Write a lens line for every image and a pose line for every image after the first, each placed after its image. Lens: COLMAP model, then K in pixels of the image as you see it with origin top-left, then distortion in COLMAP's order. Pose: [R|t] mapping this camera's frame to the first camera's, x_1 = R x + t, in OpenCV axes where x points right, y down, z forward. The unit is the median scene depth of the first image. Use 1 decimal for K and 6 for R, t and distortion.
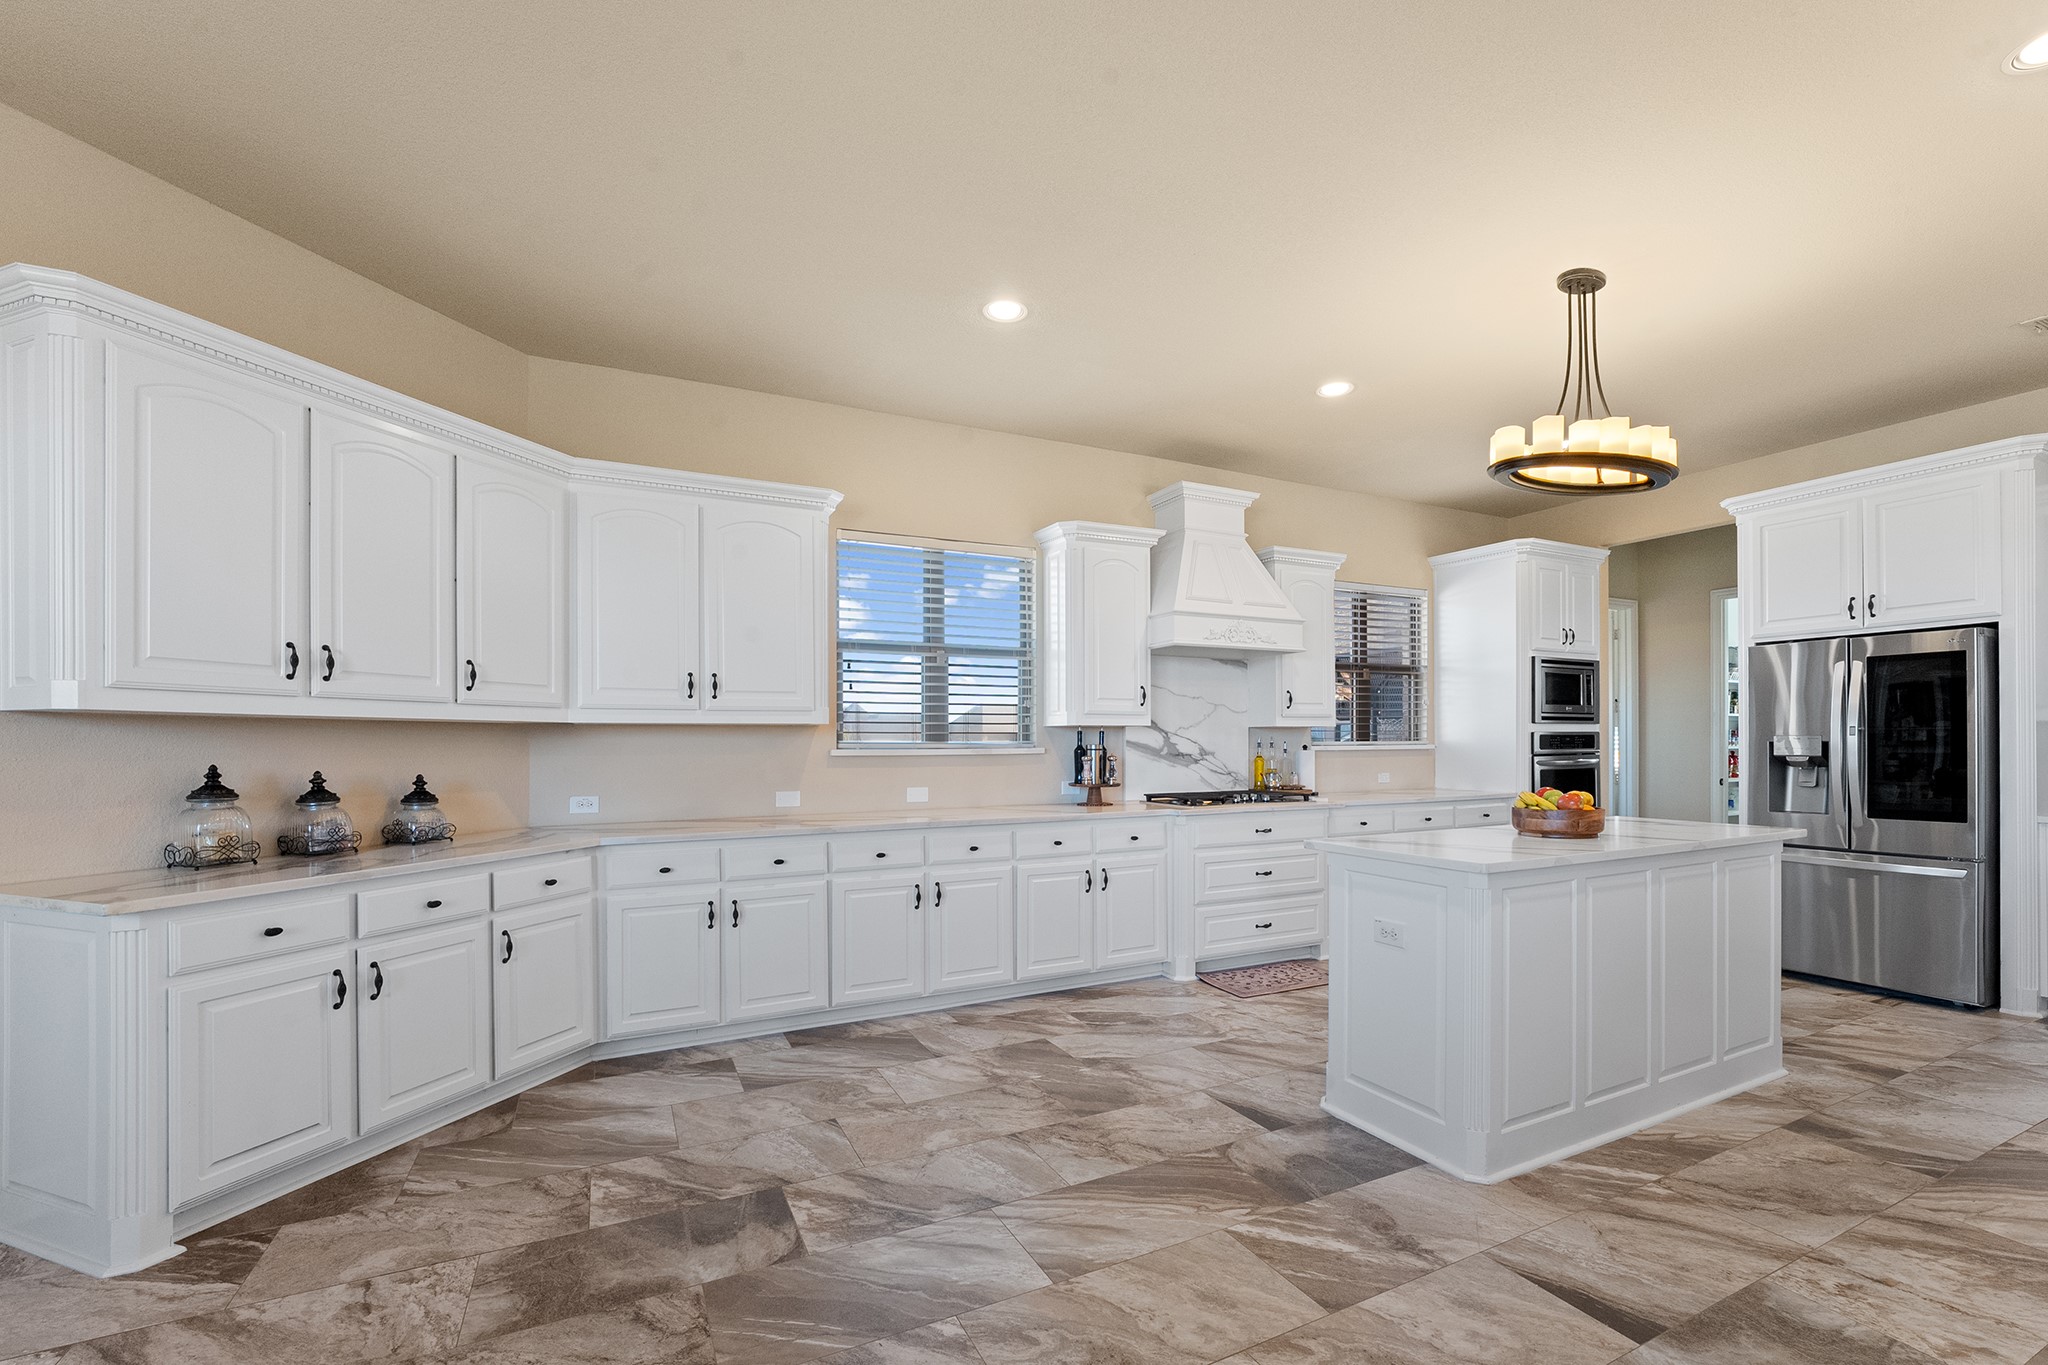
lens RADIAL K [[864.9, 0, 1009.3], [0, 864.9, 746.1], [0, 0, 1]] dist [-0.014824, -0.000096]
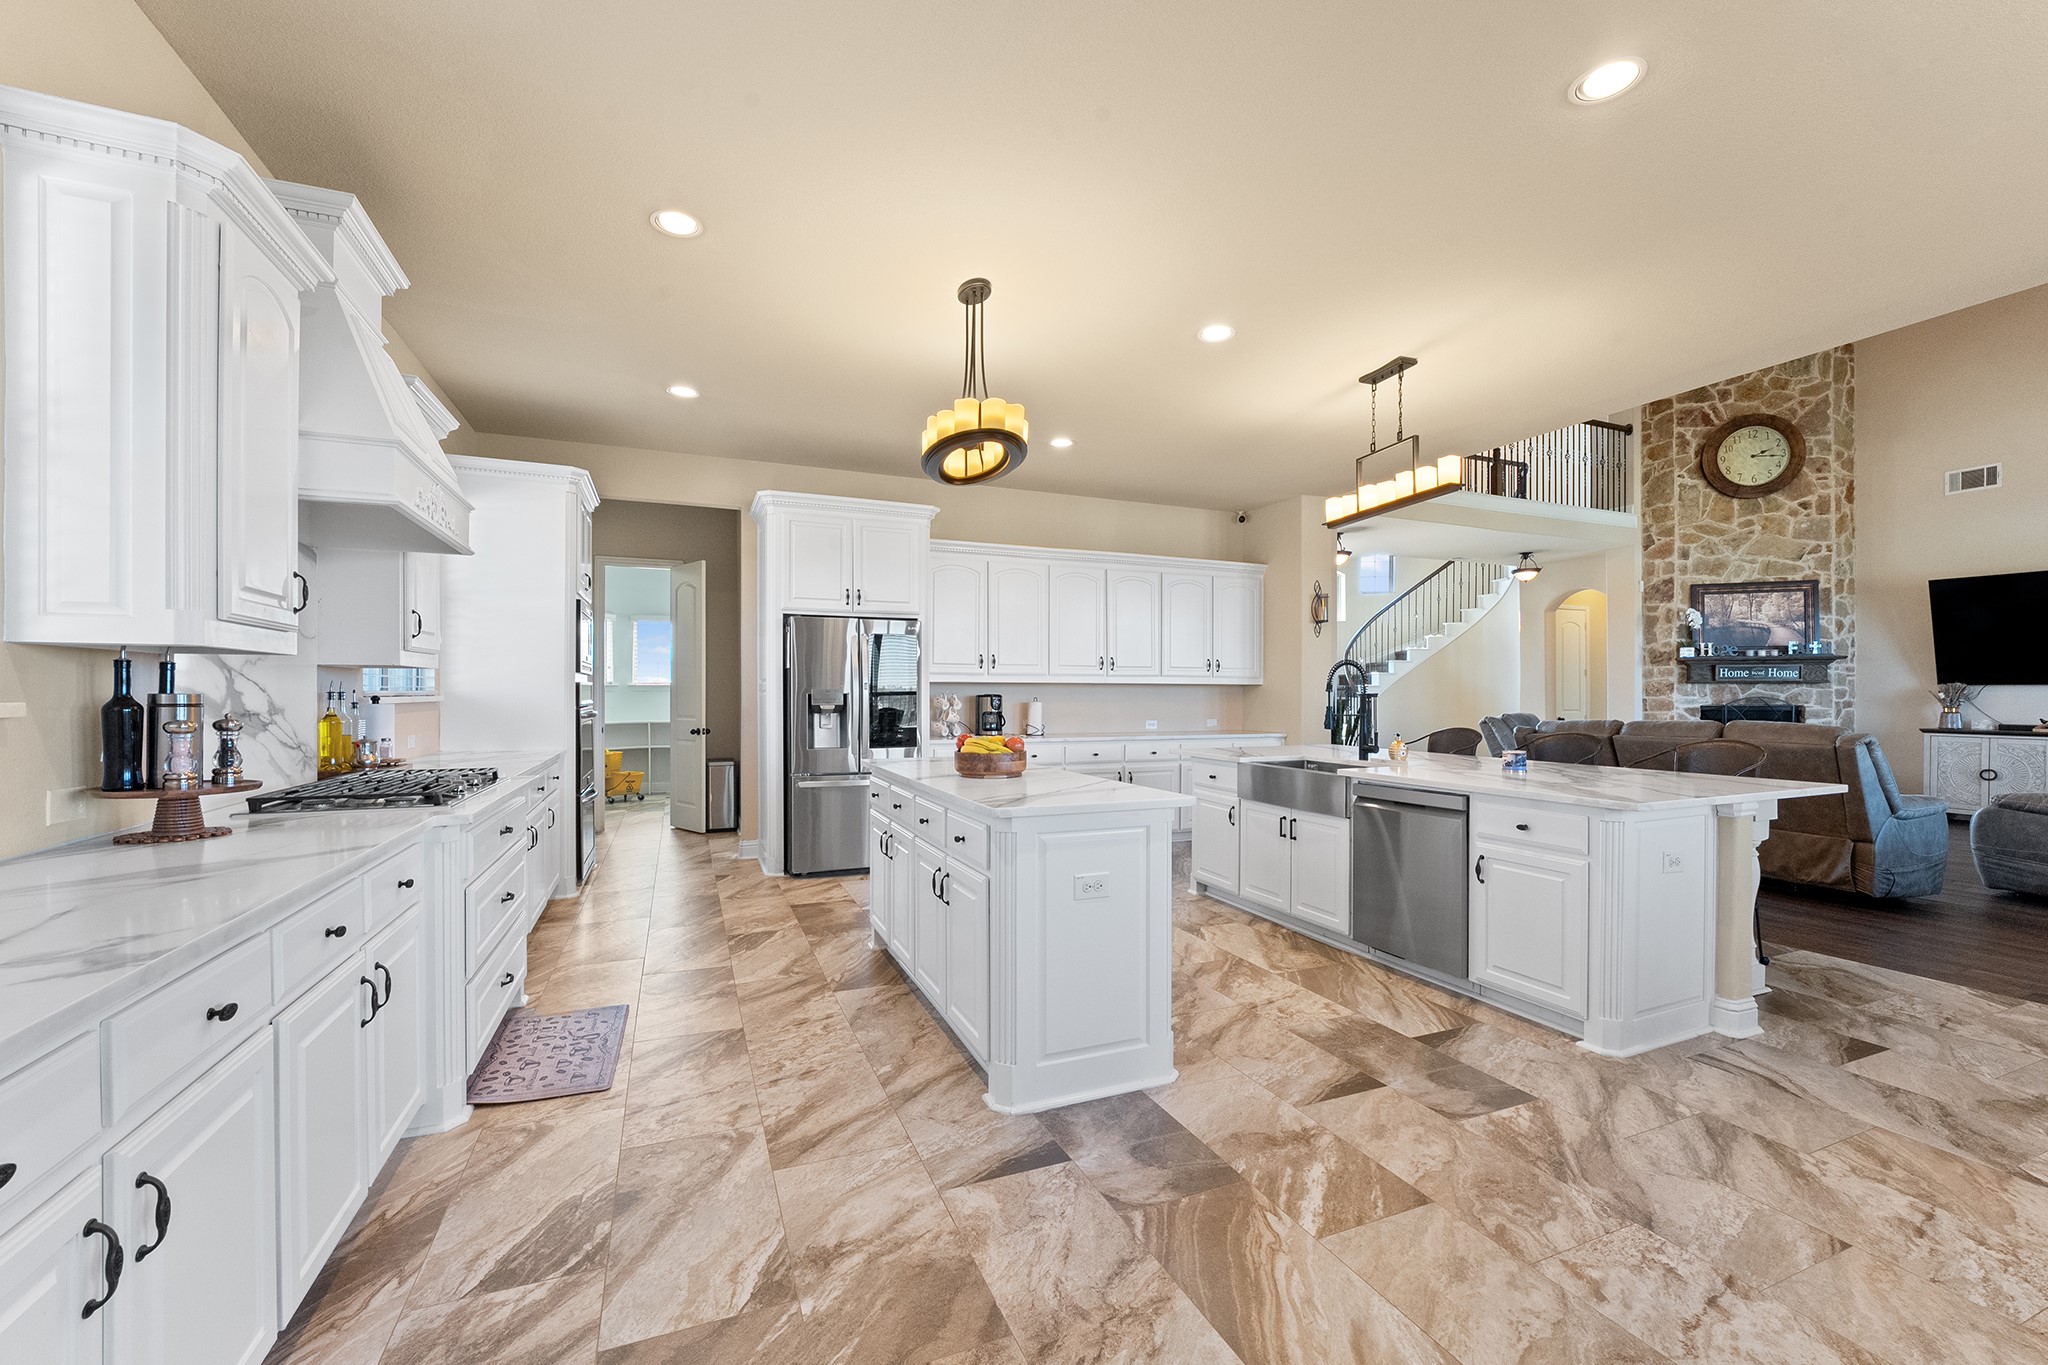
lens RADIAL K [[820.1, 0, 1020.5], [0, 820.1, 700.0], [0, 0, 1]] dist [-0.022937, 0.004641]
pose [[0.049463, -0.001148, 0.998775, -0.349991], [0.001654, 0.999998, 0.001067, 0.002546], [-0.998775, 0.001599, 0.049465, 0.735787]]
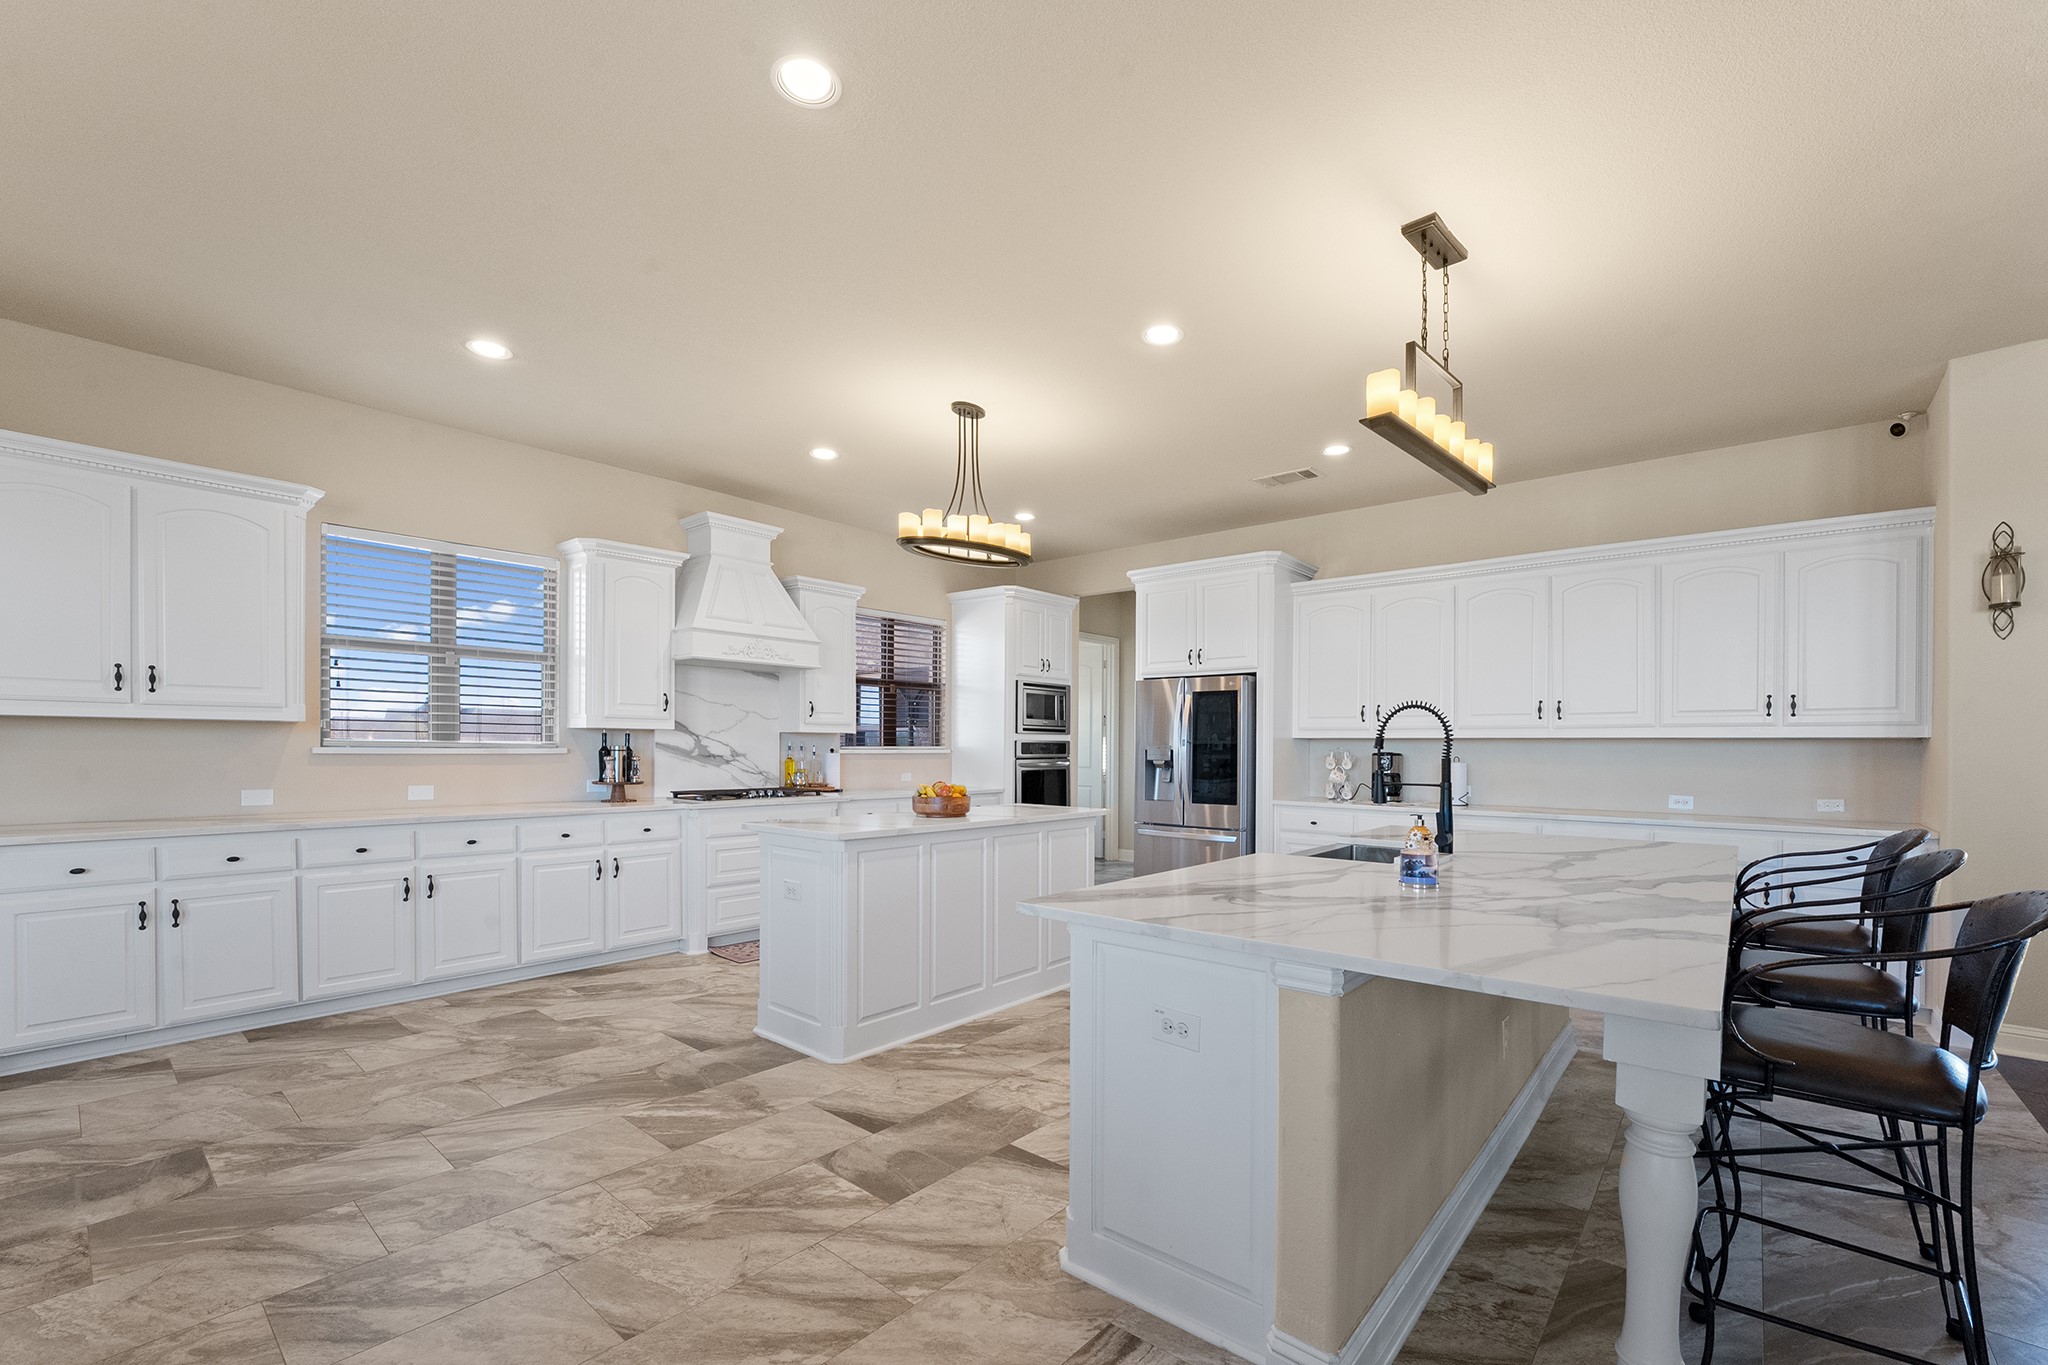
lens RADIAL K [[875.7, 0, 1023.7], [0, 875.7, 762.9], [0, 0, 1]] dist [-0.025703, 0.007780]
pose [[0.915697, 0.005664, 0.401830, 0.160867], [-0.011834, 0.999847, 0.012876, -0.000440], [-0.401695, -0.016546, 0.915624, -0.262201]]
